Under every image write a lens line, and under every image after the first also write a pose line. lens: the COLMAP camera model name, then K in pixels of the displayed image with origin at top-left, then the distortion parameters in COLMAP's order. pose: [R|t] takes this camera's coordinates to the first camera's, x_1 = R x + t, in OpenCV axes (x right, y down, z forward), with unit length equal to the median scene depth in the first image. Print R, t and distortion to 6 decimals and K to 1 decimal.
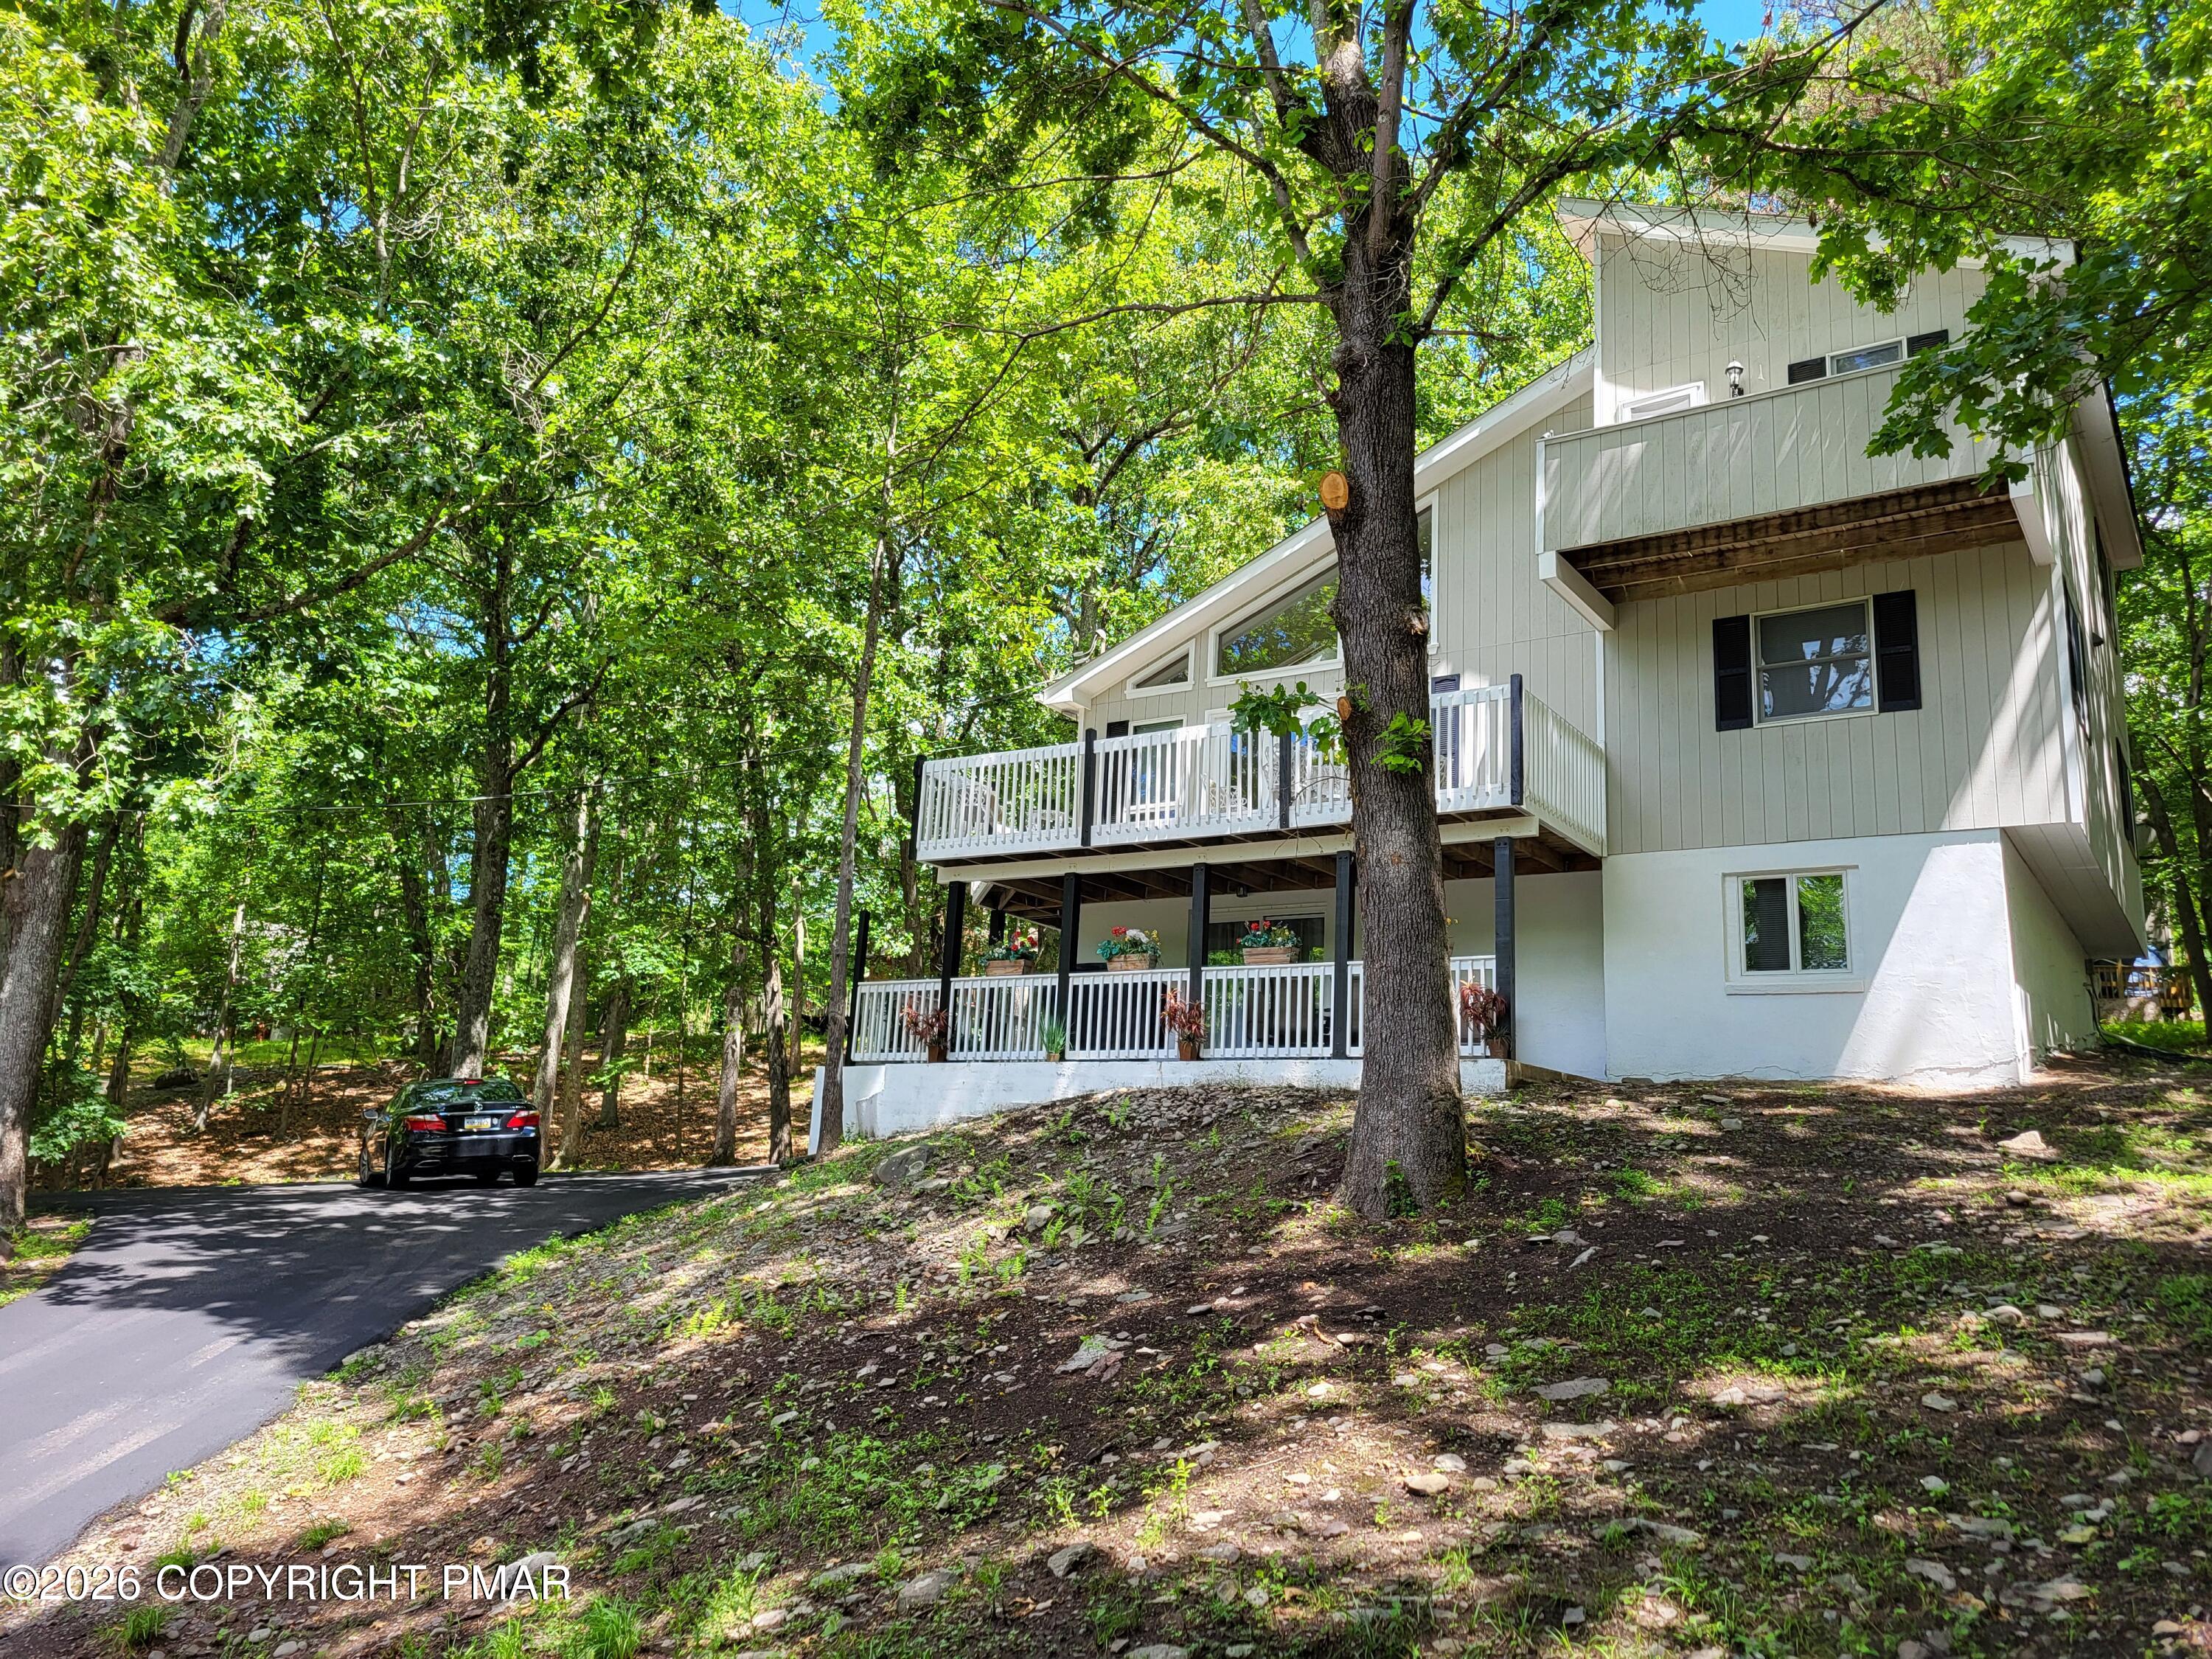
lens RADIAL K [[1680.6, 0, 1128.2], [0, 1680.6, 793.1], [0, 0, 1]] dist [0.056078, -0.029025]
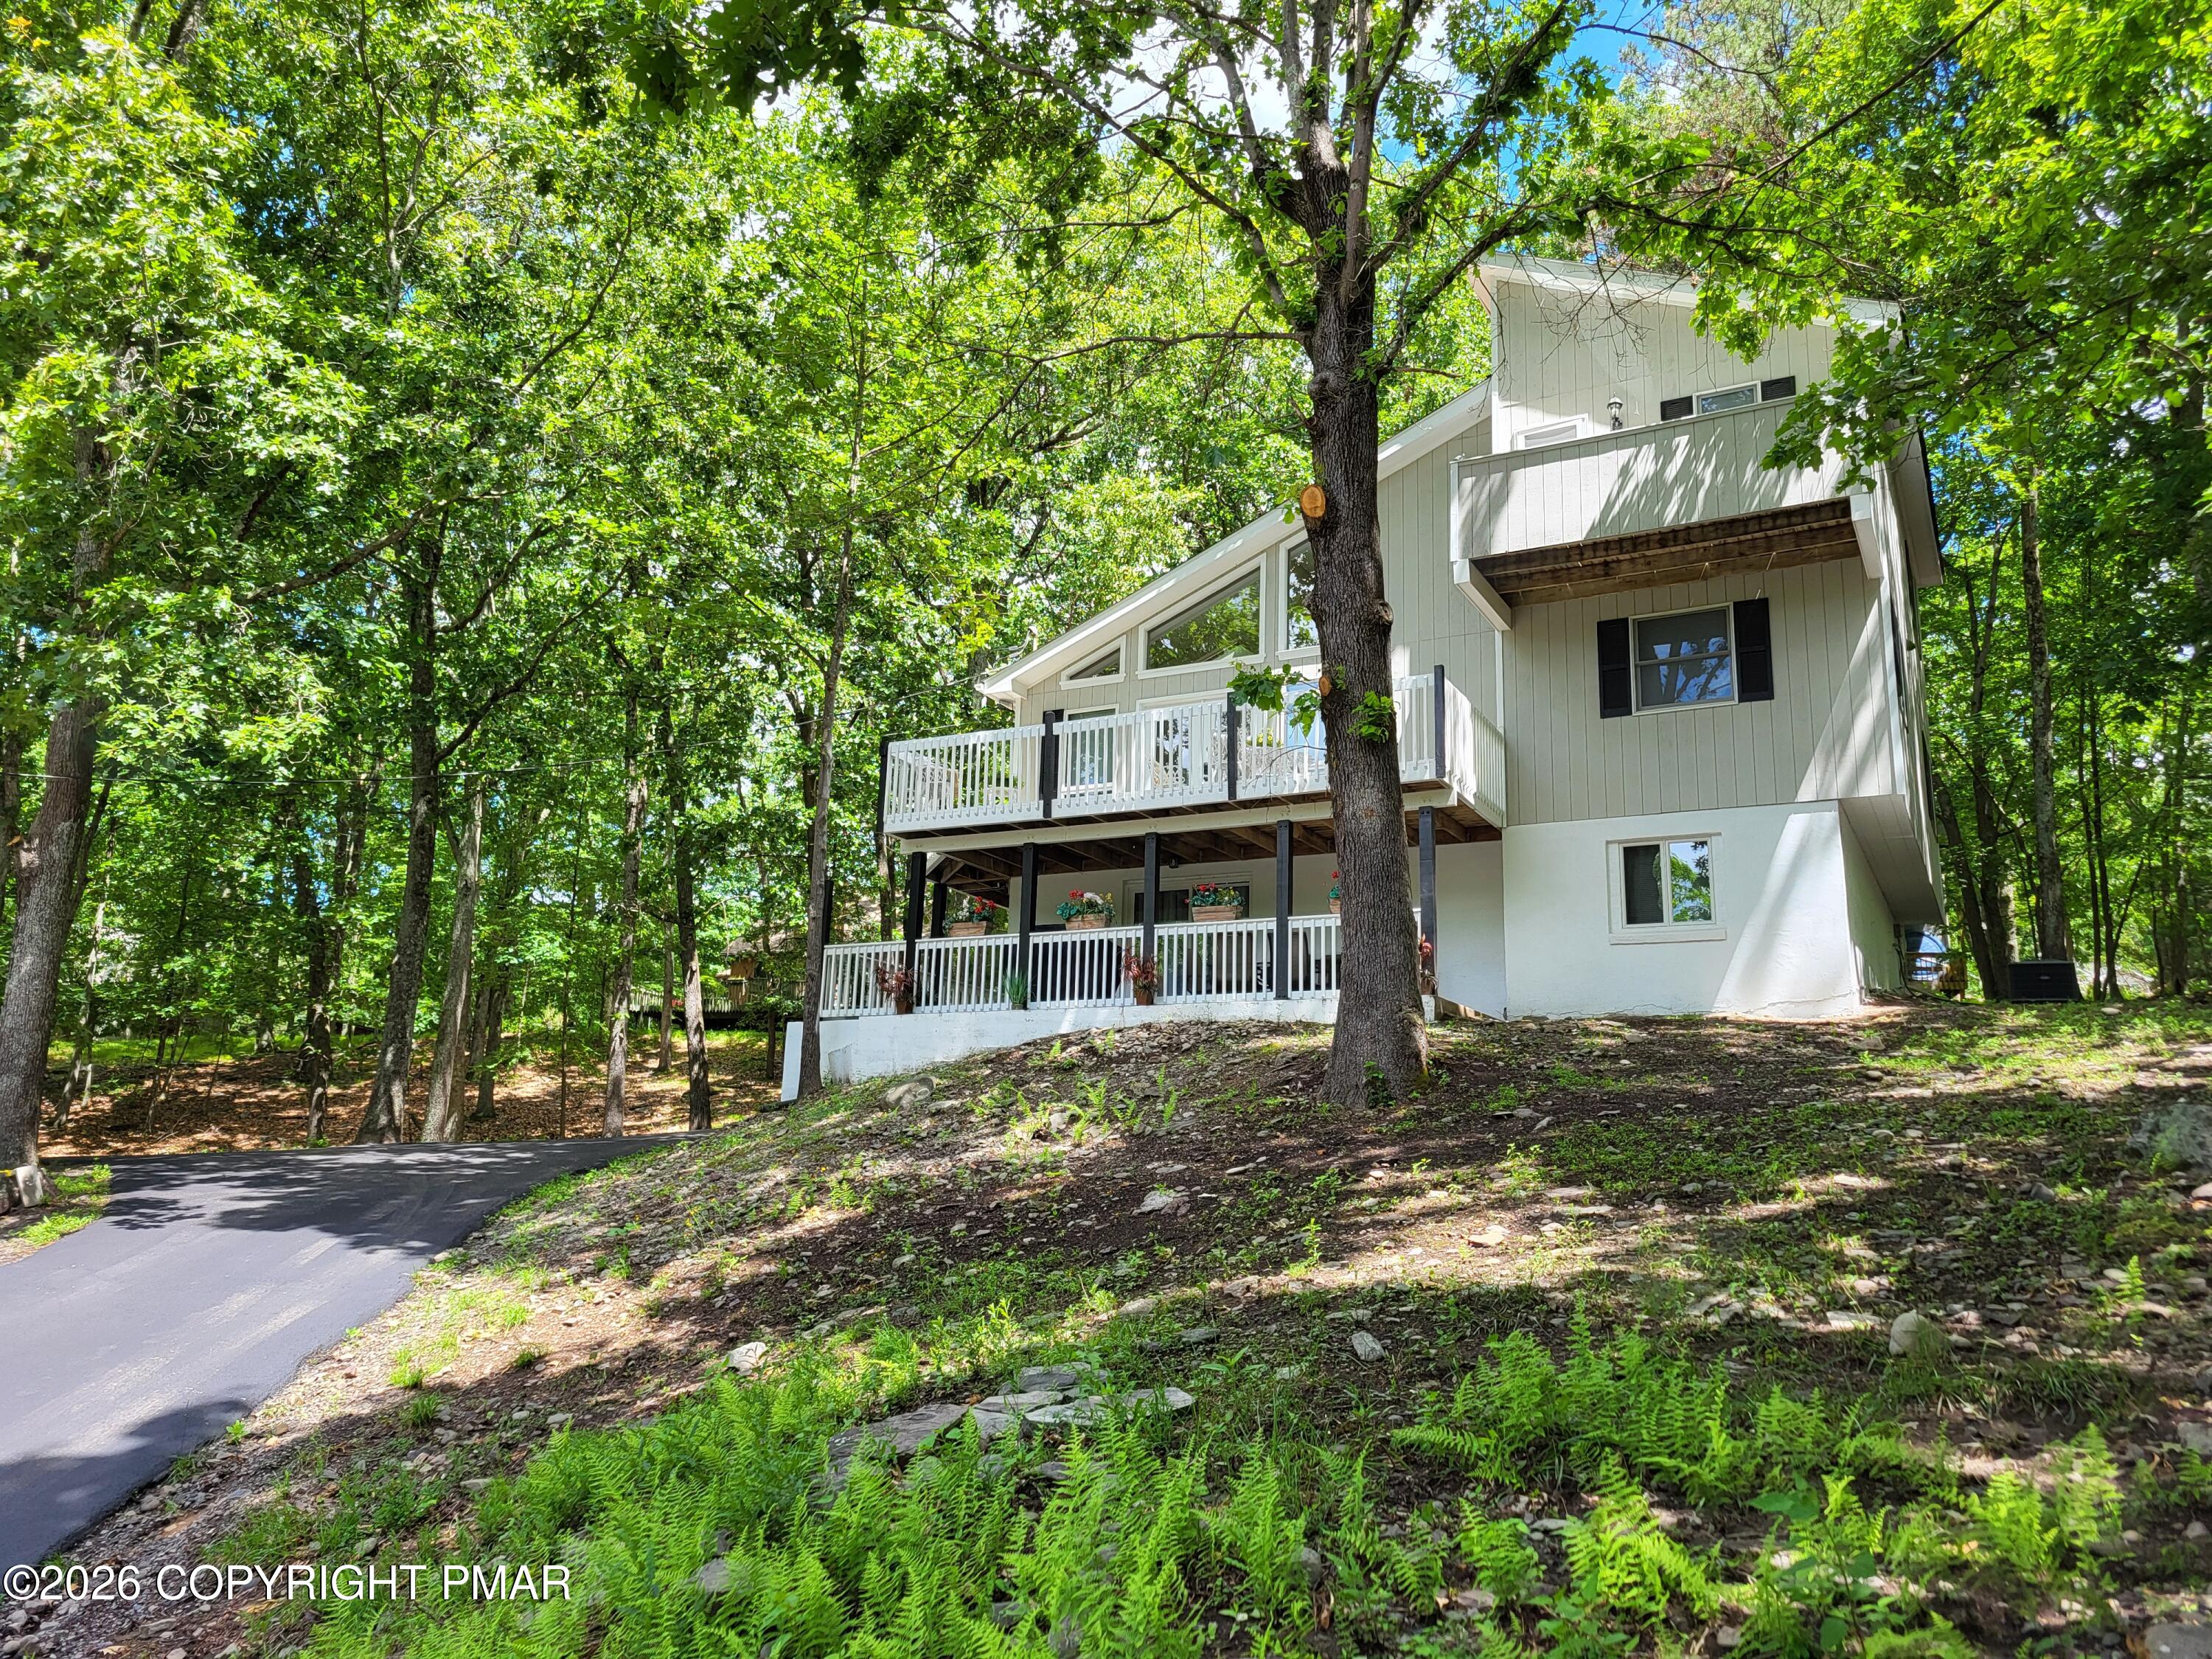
lens RADIAL K [[1680.6, 0, 1126.0], [0, 1680.6, 813.0], [0, 0, 1]] dist [0.056078, -0.029025]
pose [[0.994422, 0.005106, 0.105347, -0.097247], [-0.005516, 0.999978, 0.003599, 0.026273], [-0.105327, -0.004160, 0.994429, -0.114391]]
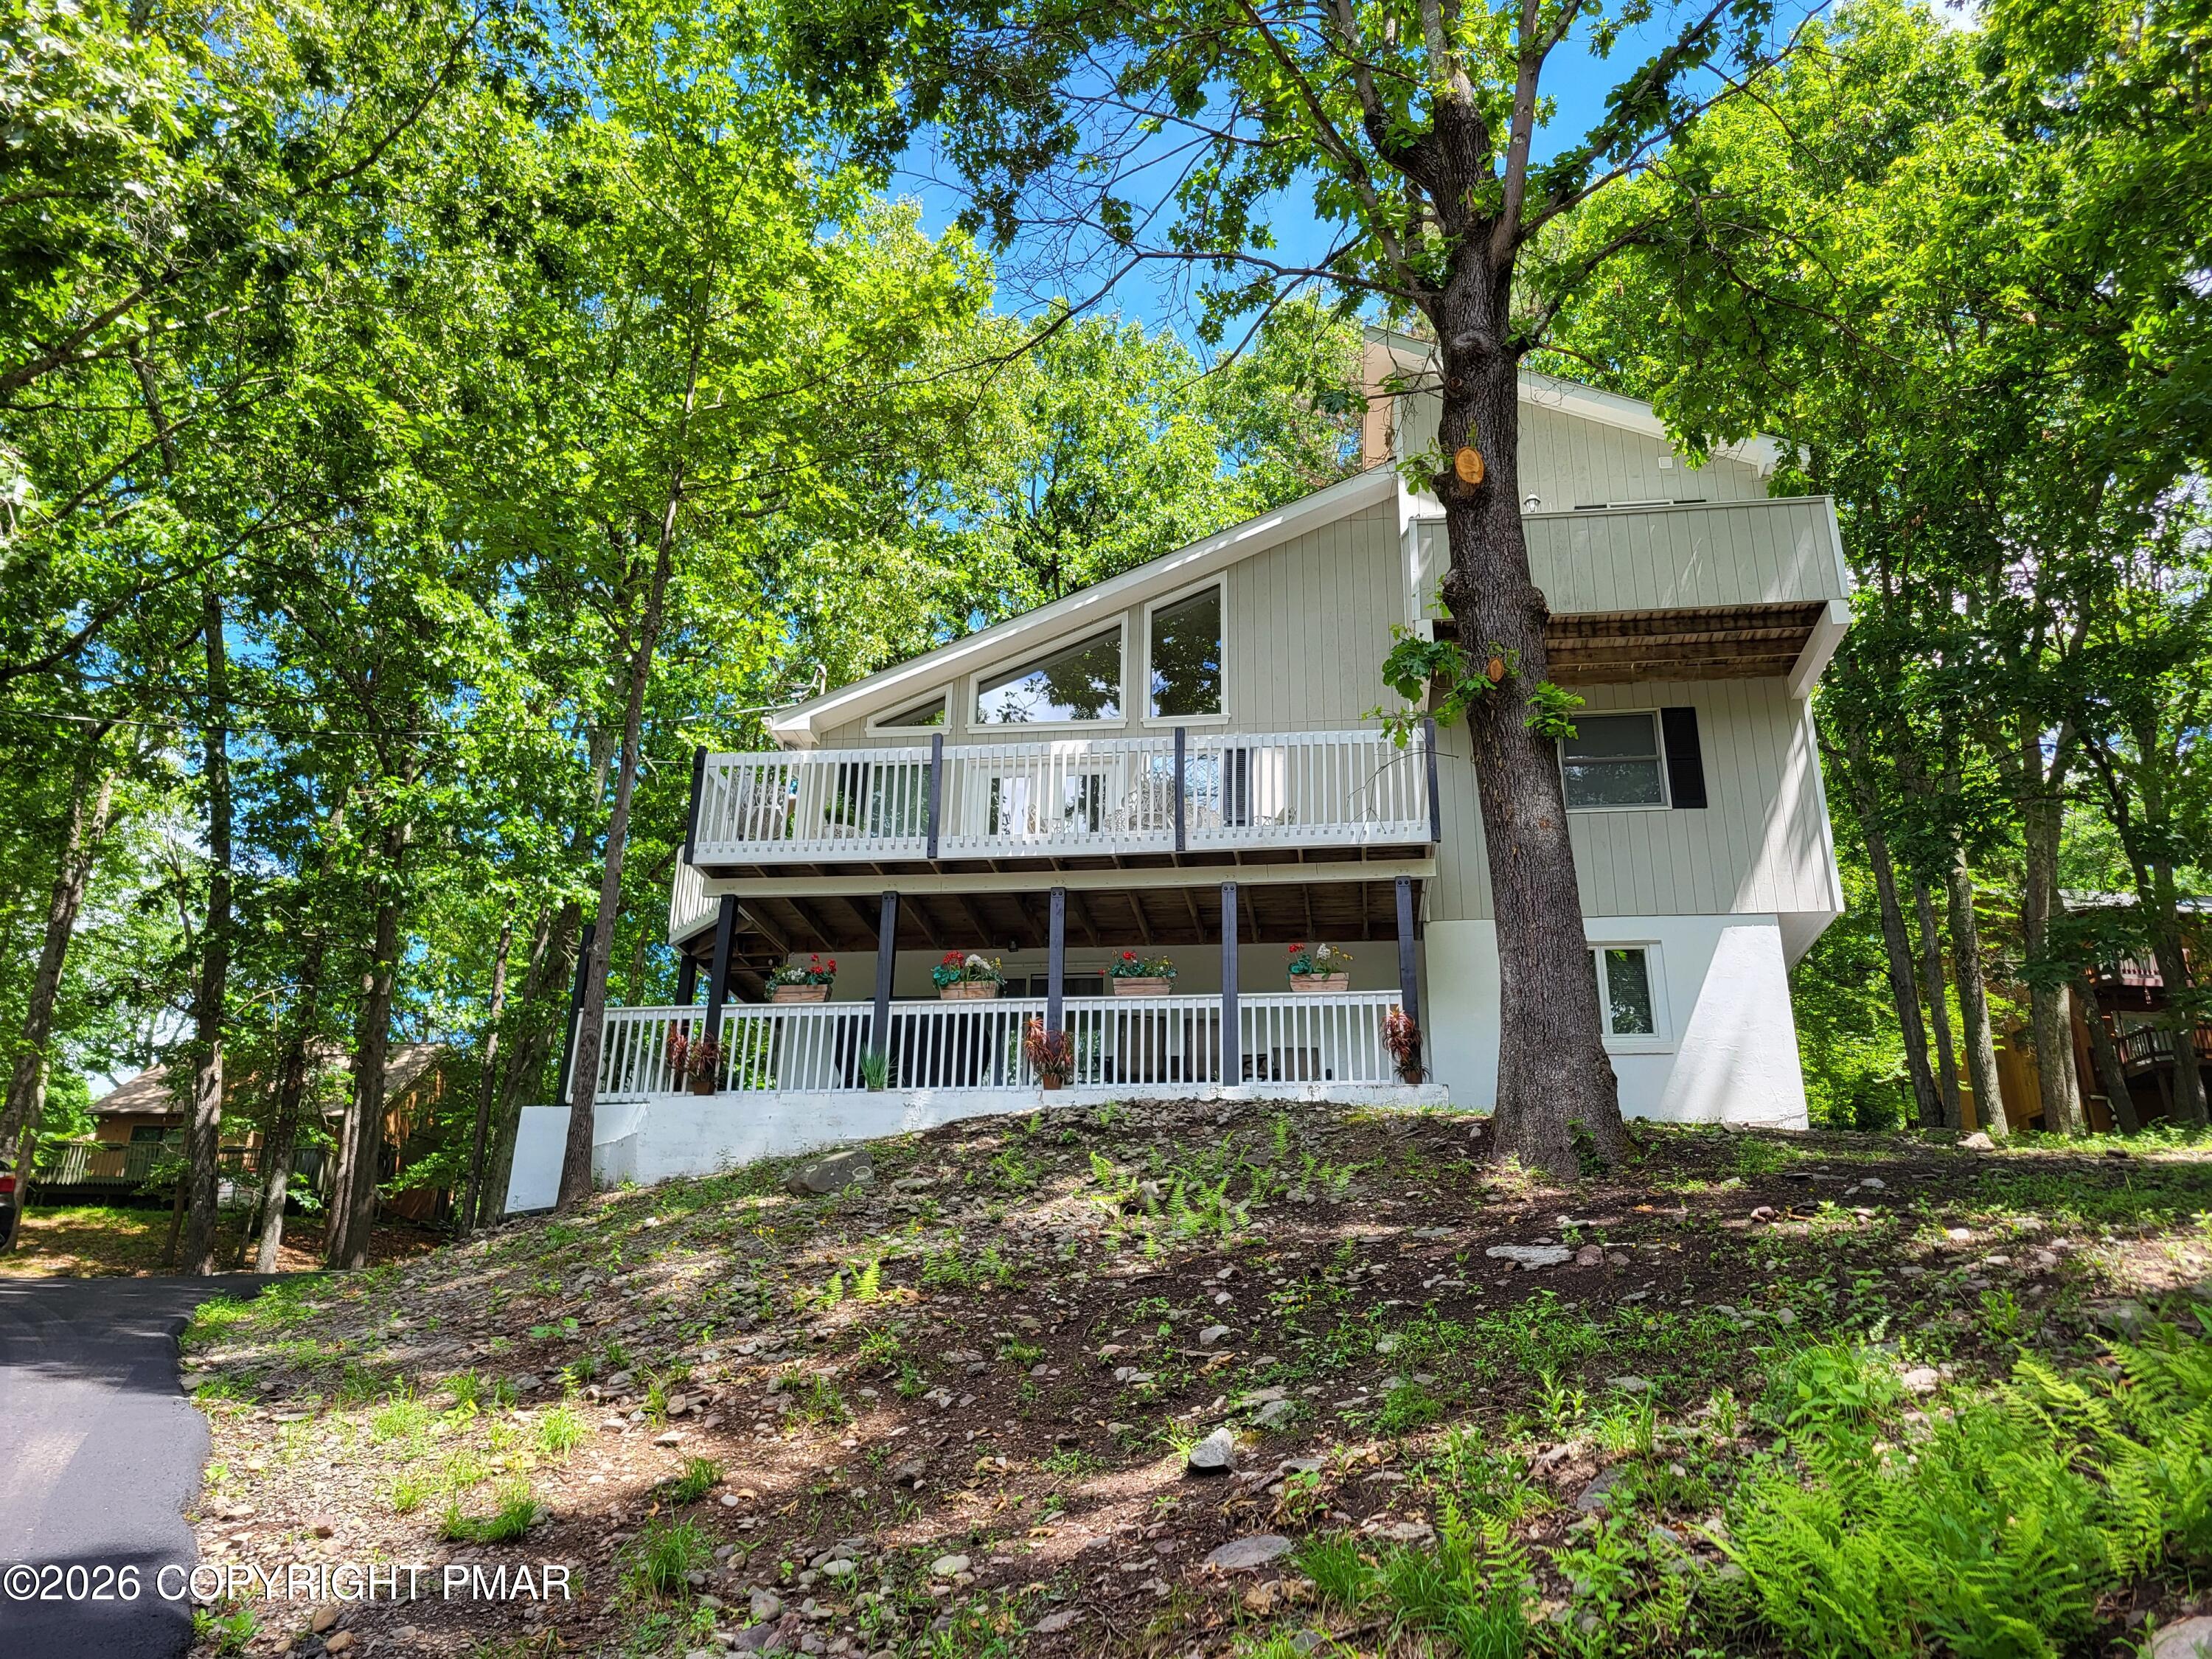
lens RADIAL K [[1680.6, 0, 1119.3], [0, 1680.6, 781.4], [0, 0, 1]] dist [0.056078, -0.029025]
pose [[0.893202, 0.140094, 0.427276, -0.352533], [-0.077617, 0.984000, -0.160375, 0.138015], [-0.442907, 0.110083, 0.889784, 0.159503]]
